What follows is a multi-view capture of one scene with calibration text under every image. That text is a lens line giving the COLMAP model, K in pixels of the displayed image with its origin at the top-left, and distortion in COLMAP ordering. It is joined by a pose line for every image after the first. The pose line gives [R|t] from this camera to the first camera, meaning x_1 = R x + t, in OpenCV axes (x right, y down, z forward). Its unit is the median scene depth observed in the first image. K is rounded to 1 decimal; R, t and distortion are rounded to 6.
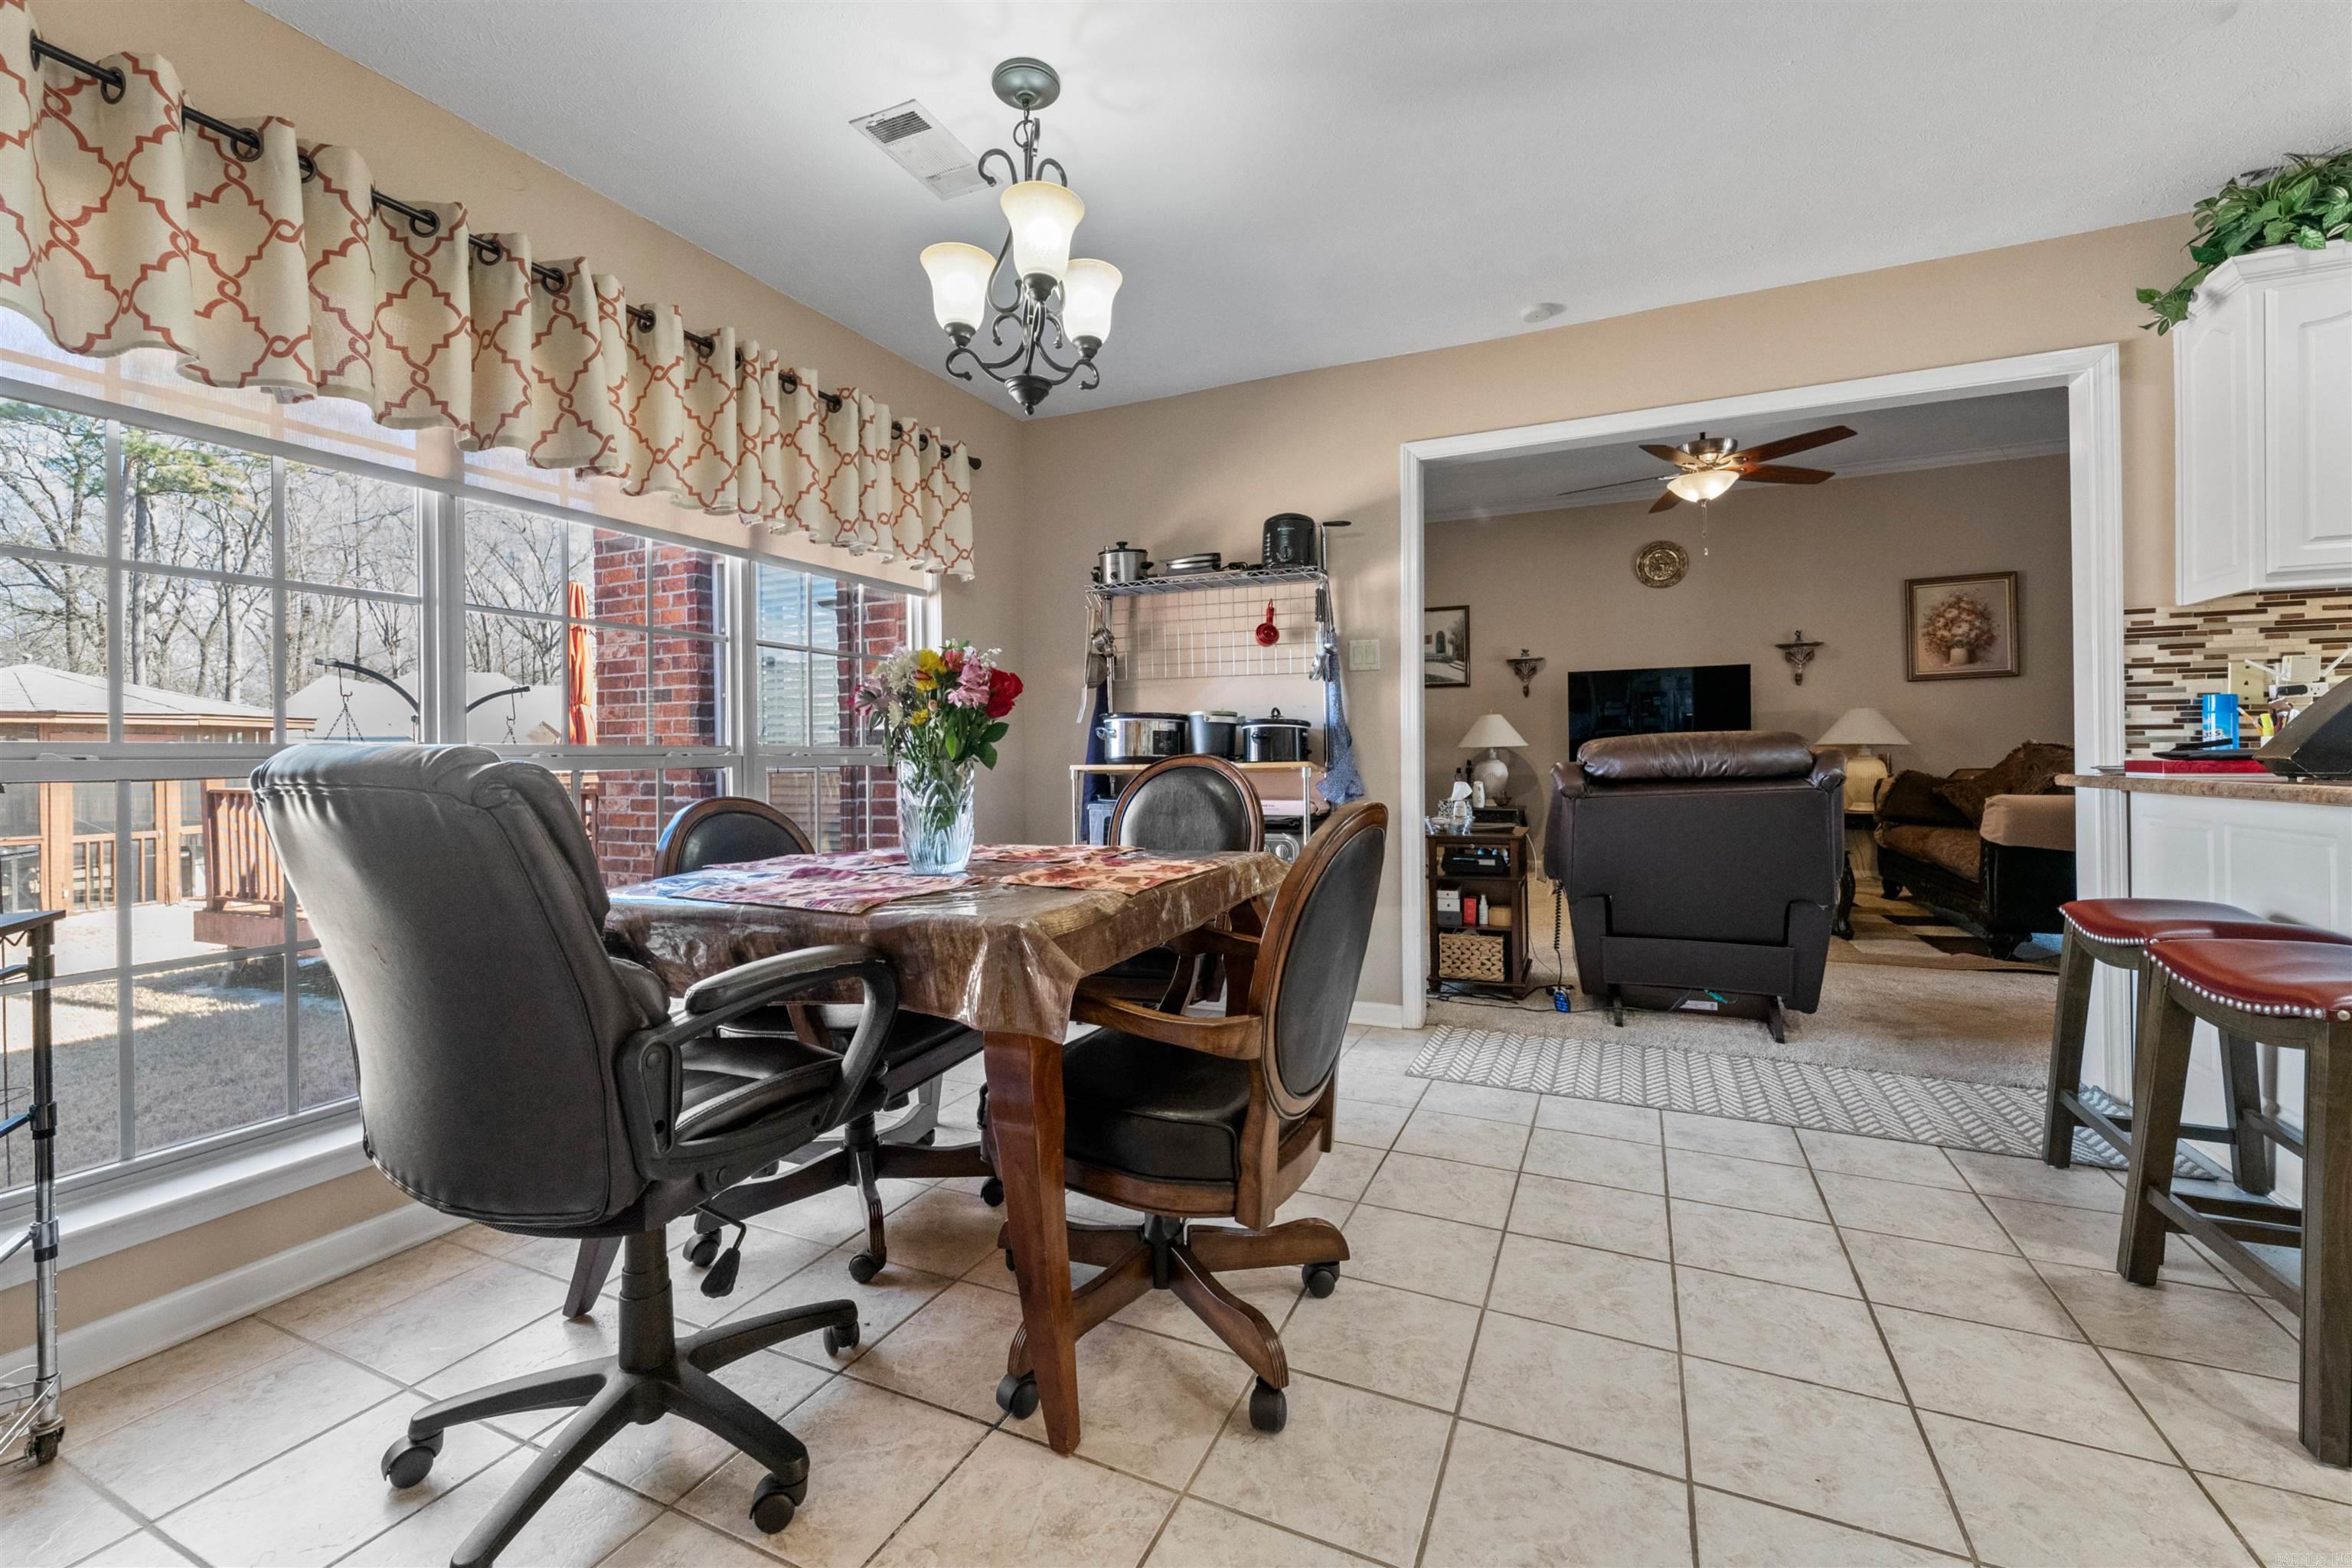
lens RADIAL K [[985.9, 0, 1137.8], [0, 985.9, 739.6], [0, 0, 1]] dist [0.009234, -0.004029]
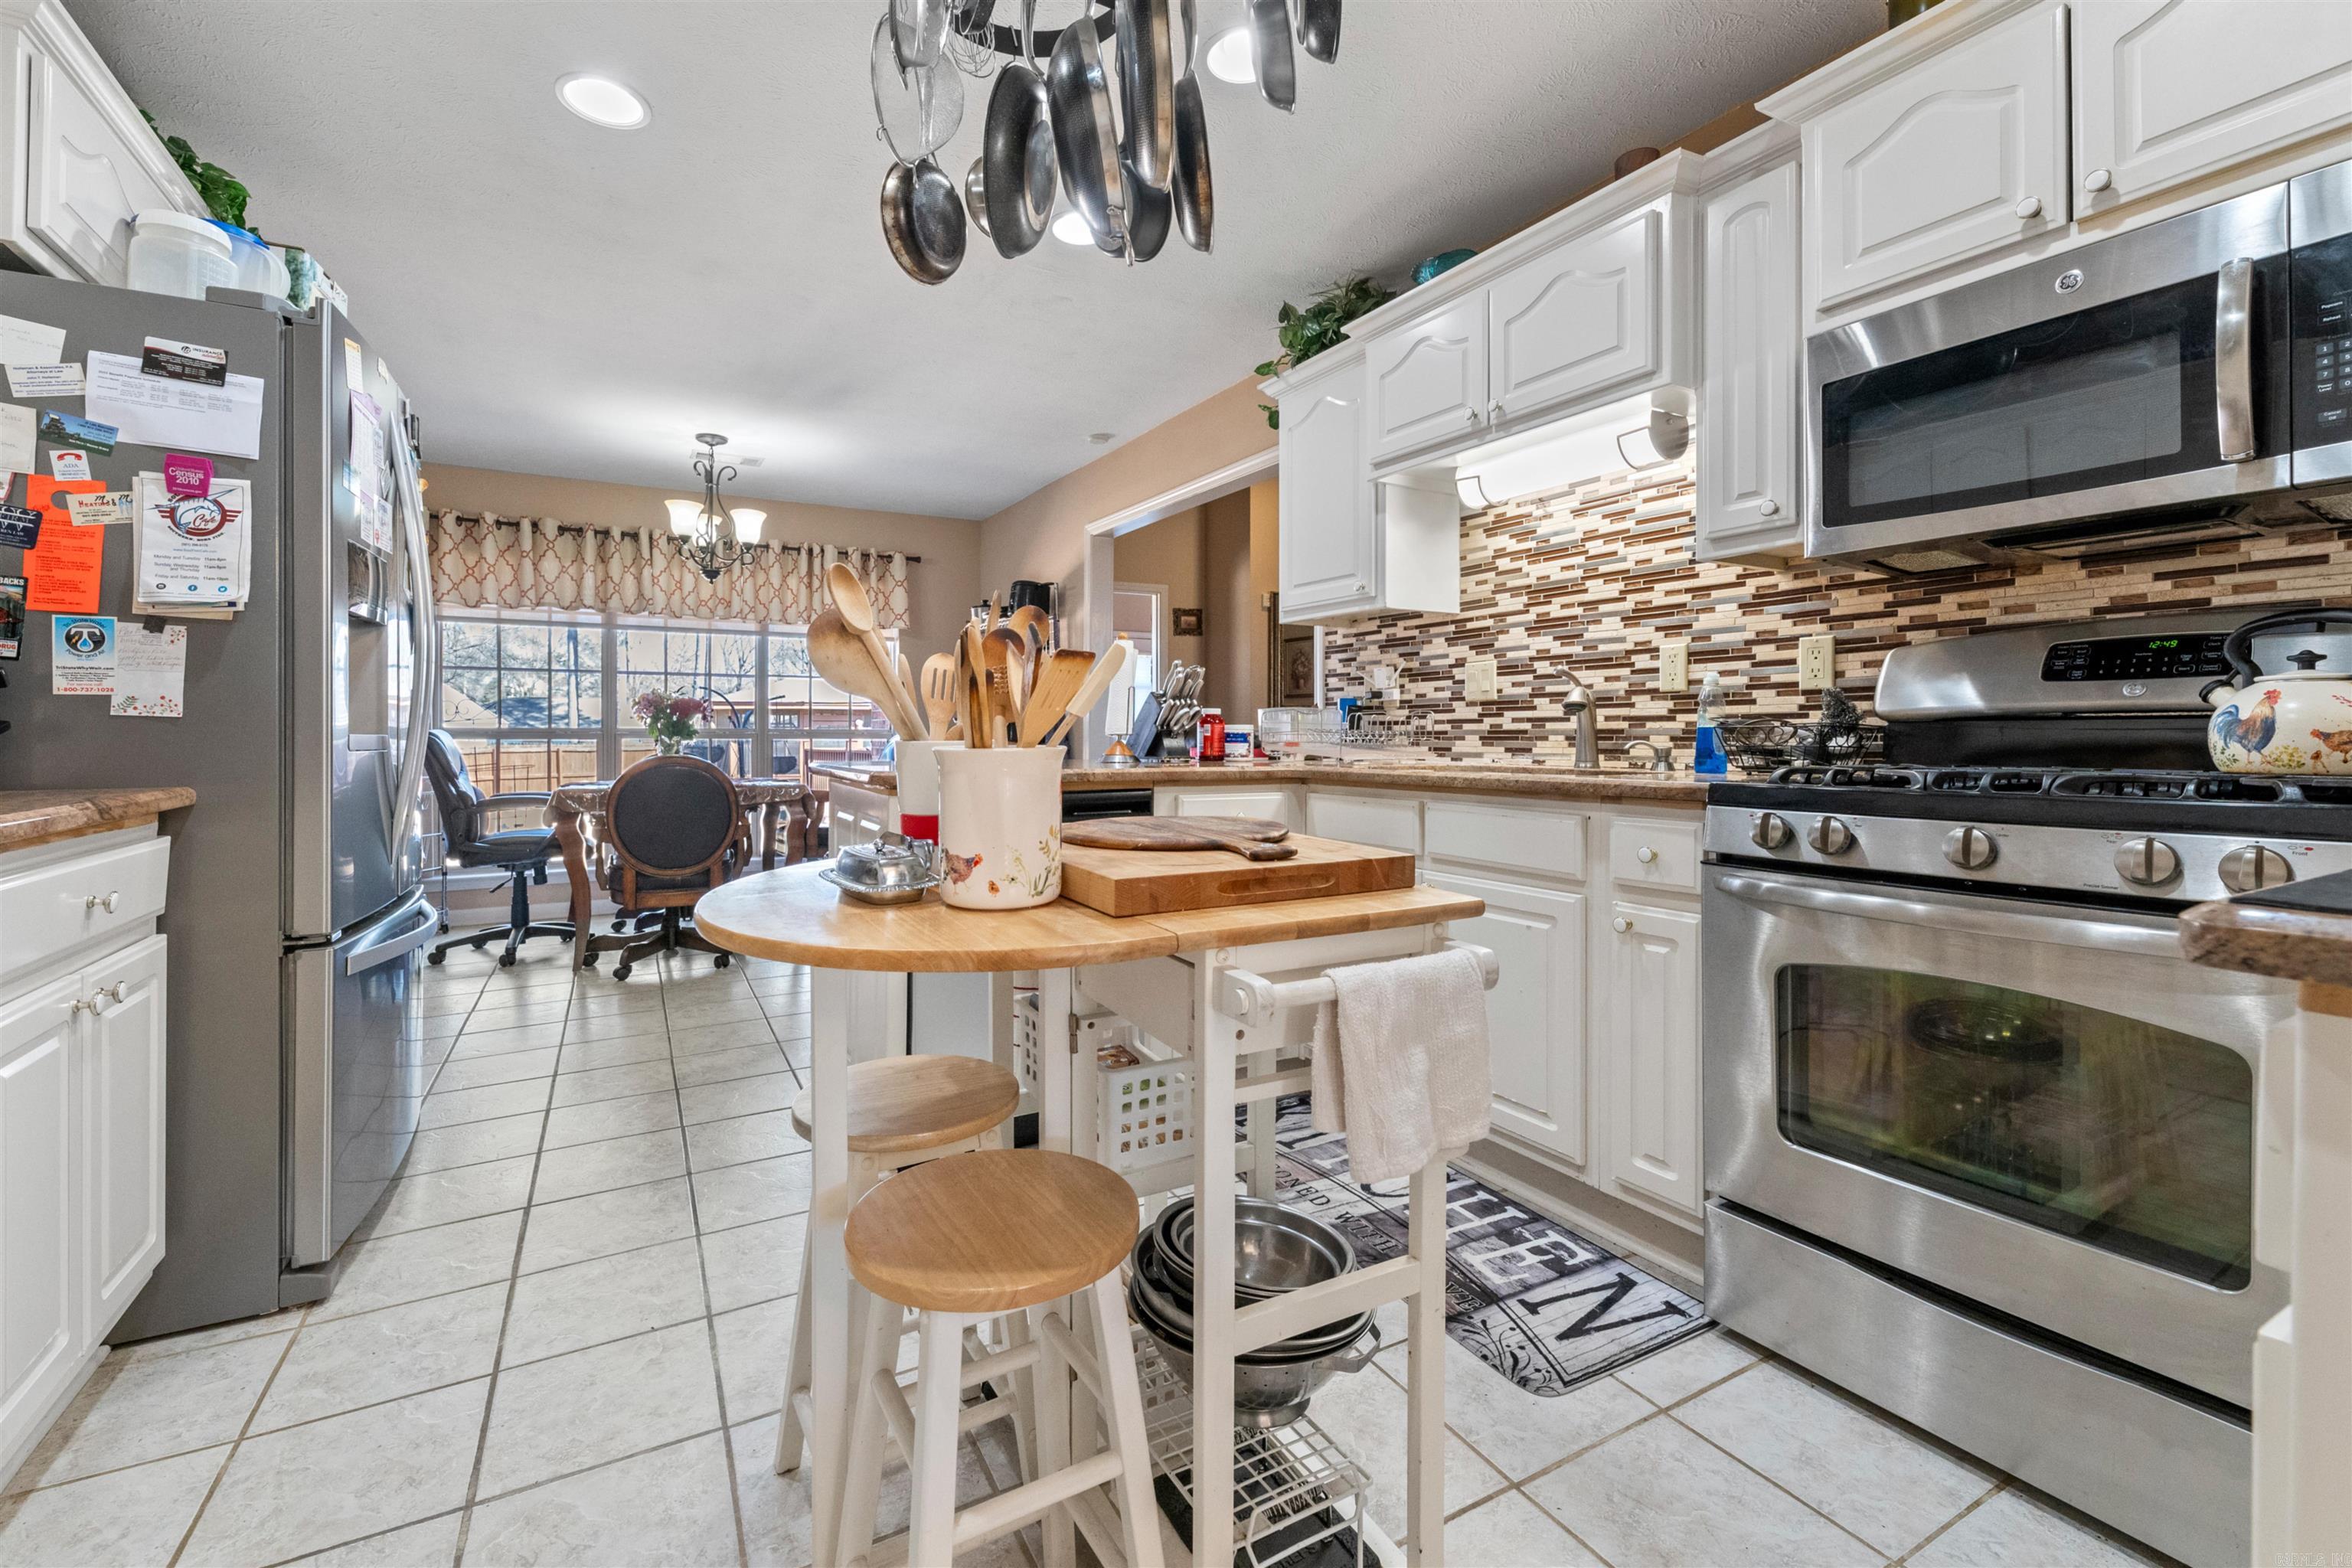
lens RADIAL K [[985.9, 0, 1163.4], [0, 985.9, 717.0], [0, 0, 1]] dist [0.009234, -0.004029]
pose [[0.812236, 0.001548, -0.583326, 1.614868], [0.005216, 0.999937, 0.009915, -0.033376], [0.583305, -0.011096, 0.812177, -0.189037]]
